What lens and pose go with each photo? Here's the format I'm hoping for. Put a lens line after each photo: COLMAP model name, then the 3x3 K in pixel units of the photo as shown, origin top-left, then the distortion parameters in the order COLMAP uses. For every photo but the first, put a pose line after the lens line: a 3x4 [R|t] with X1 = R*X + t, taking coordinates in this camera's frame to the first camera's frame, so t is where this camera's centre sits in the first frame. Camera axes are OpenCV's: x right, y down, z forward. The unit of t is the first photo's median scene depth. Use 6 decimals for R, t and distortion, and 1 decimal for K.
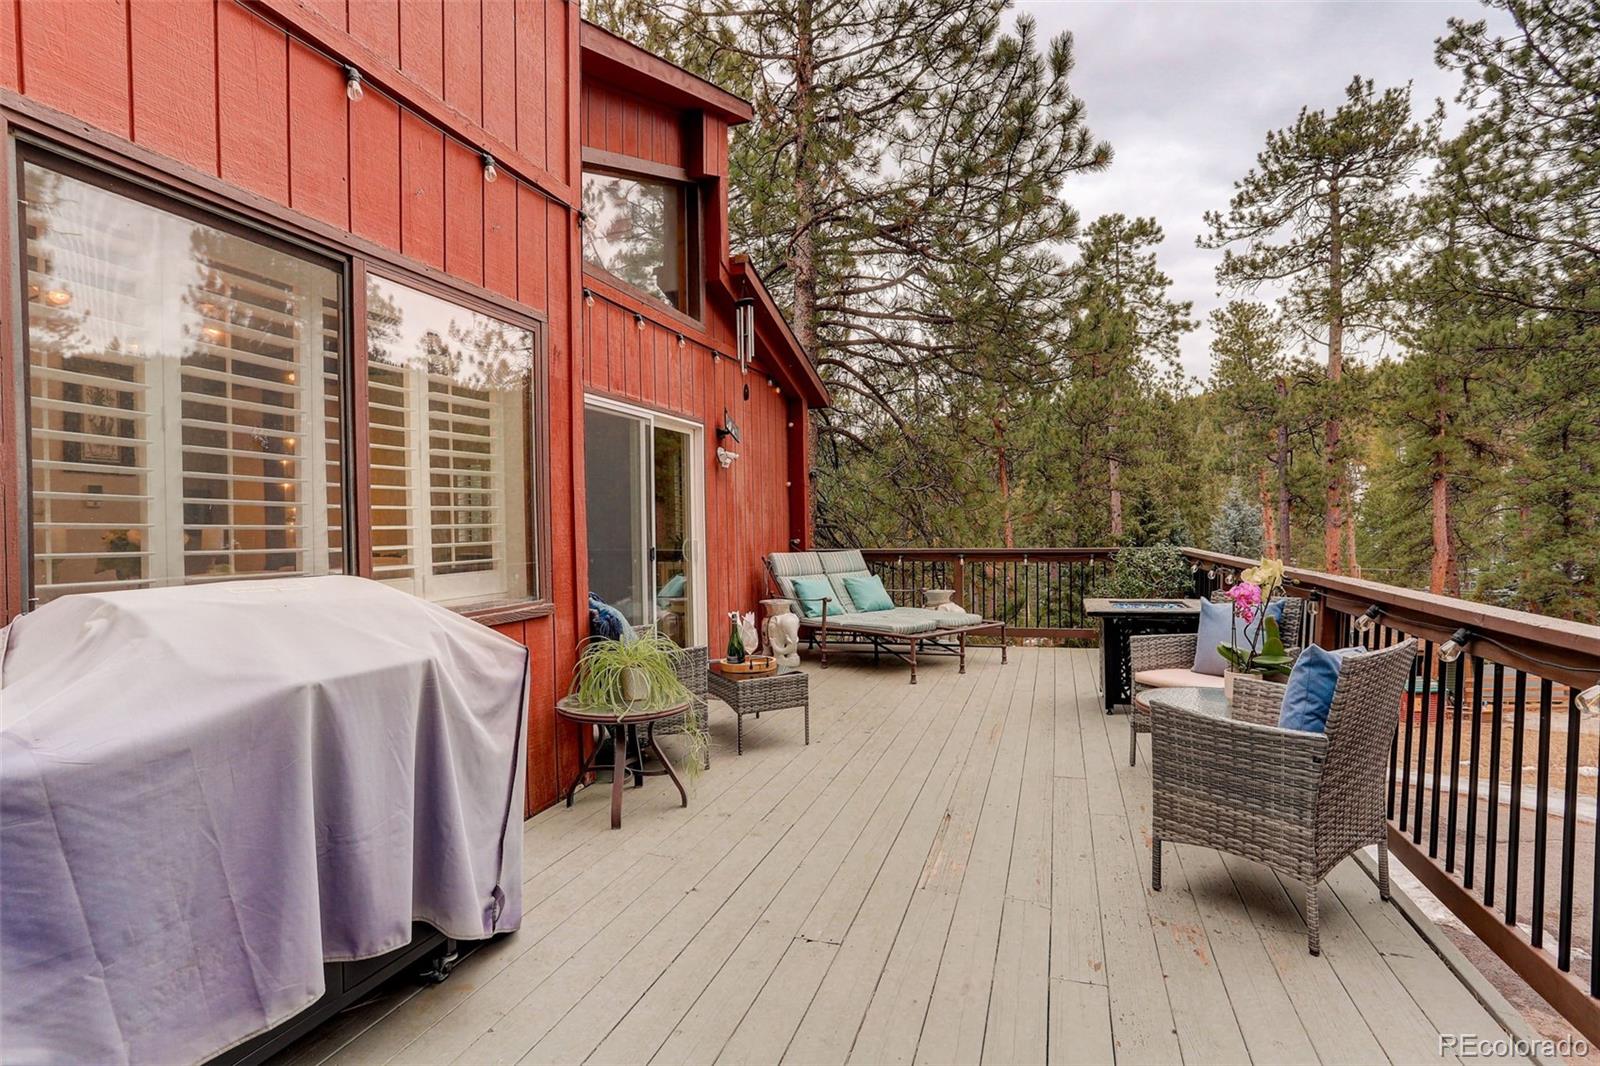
lens RADIAL K [[780.9, 0, 800.0], [0, 780.9, 533.0], [0, 0, 1]] dist [-0.060400, 0.034054]
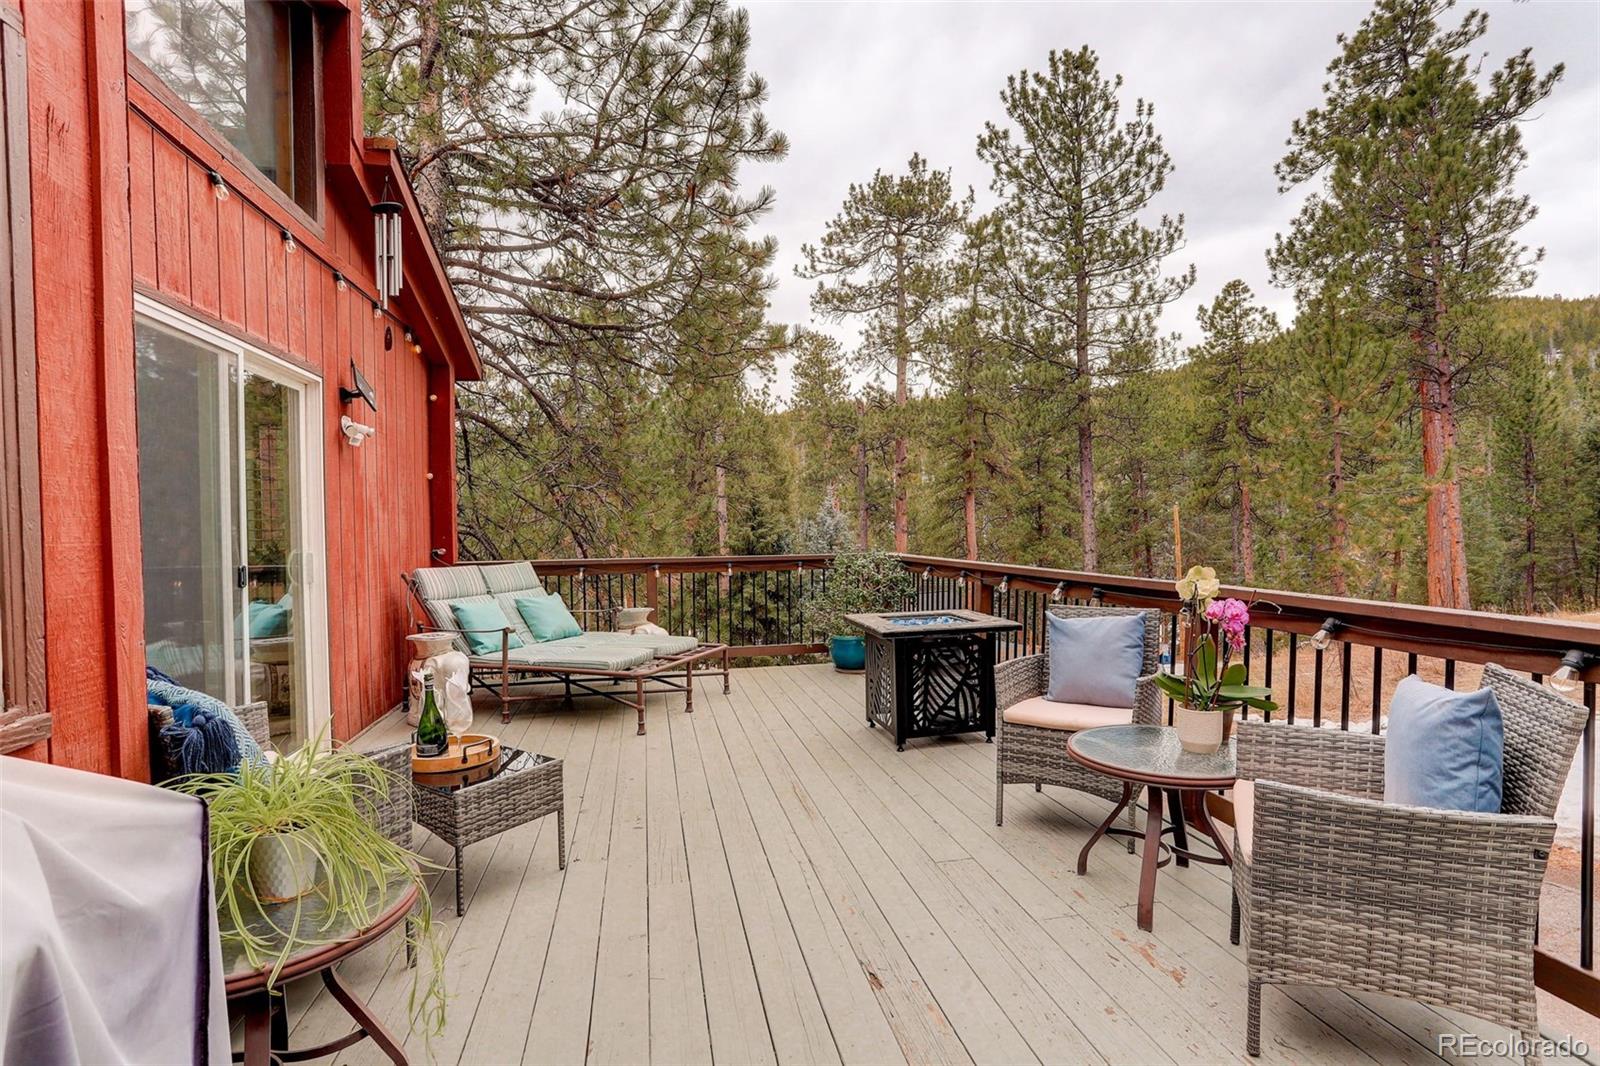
lens RADIAL K [[780.9, 0, 800.0], [0, 780.9, 533.0], [0, 0, 1]] dist [-0.060400, 0.034054]
pose [[0.872797, -0.002789, 0.488075, -0.044496], [0.006736, 0.999957, -0.006331, -0.000269], [-0.488036, 0.008813, 0.872779, 0.119795]]
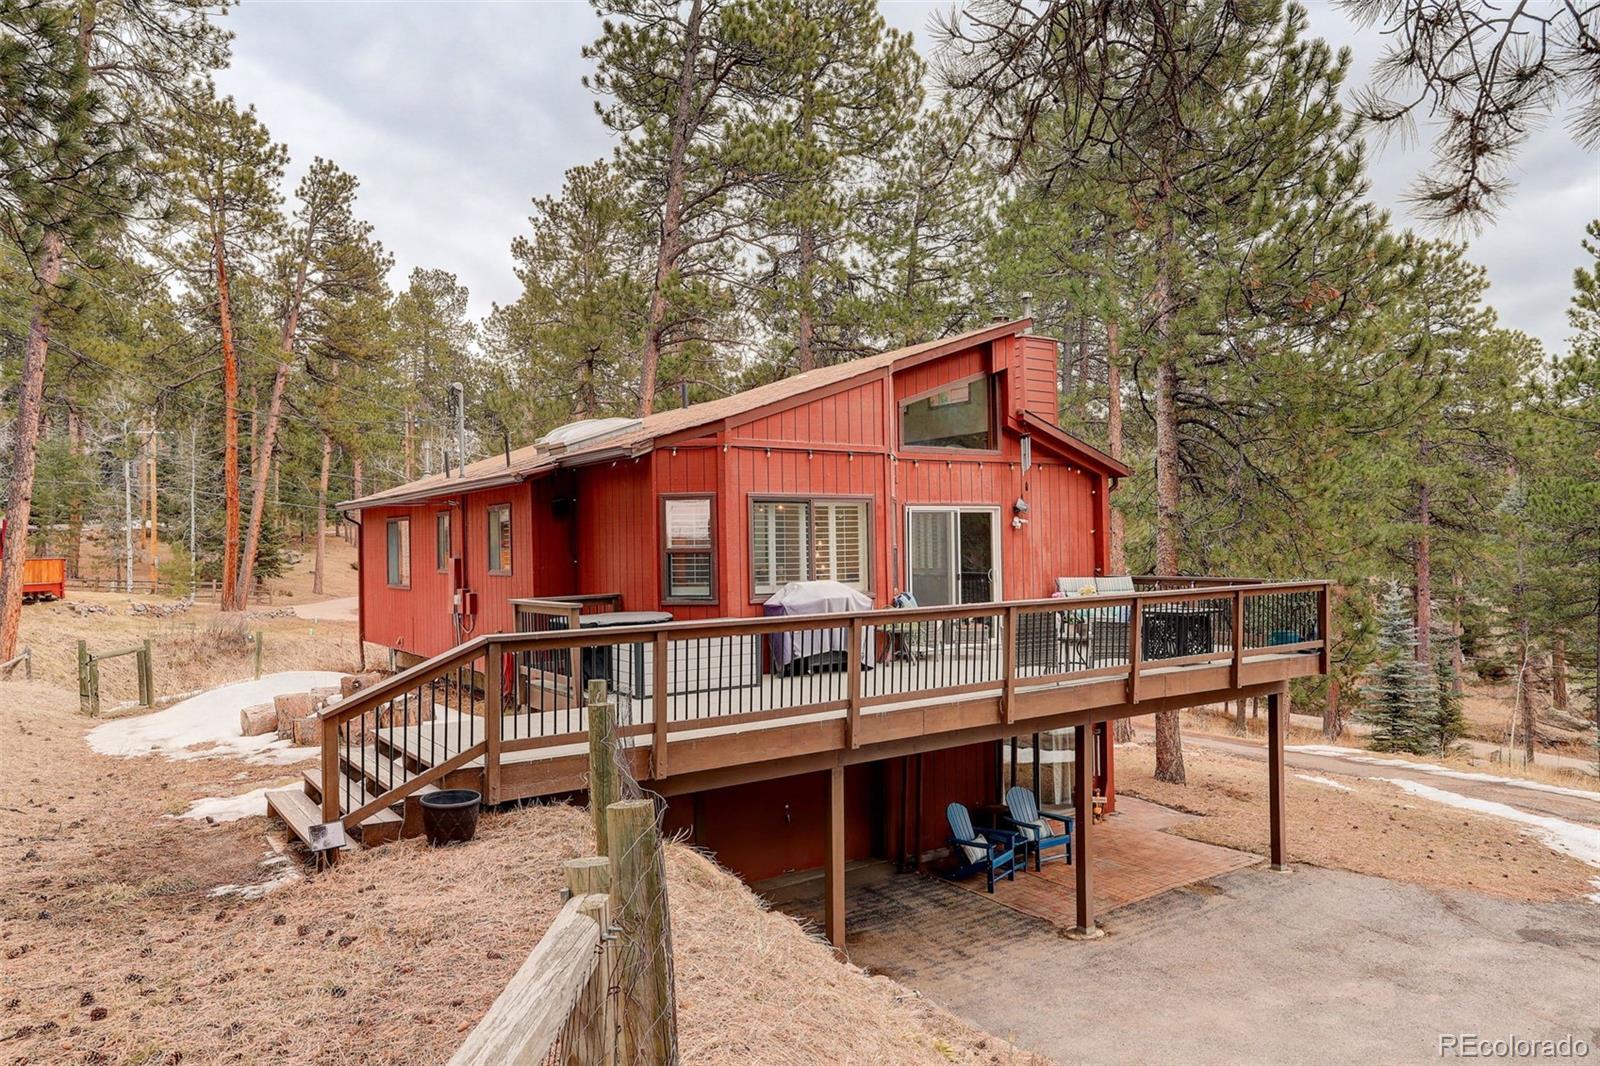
lens RADIAL K [[780.9, 0, 800.0], [0, 780.9, 533.0], [0, 0, 1]] dist [-0.060400, 0.034054]
pose [[0.807971, -0.009167, -0.589152, 0.291304], [-0.005402, 0.999722, -0.022963, -0.016386], [0.589198, 0.021736, 0.807696, -0.382144]]
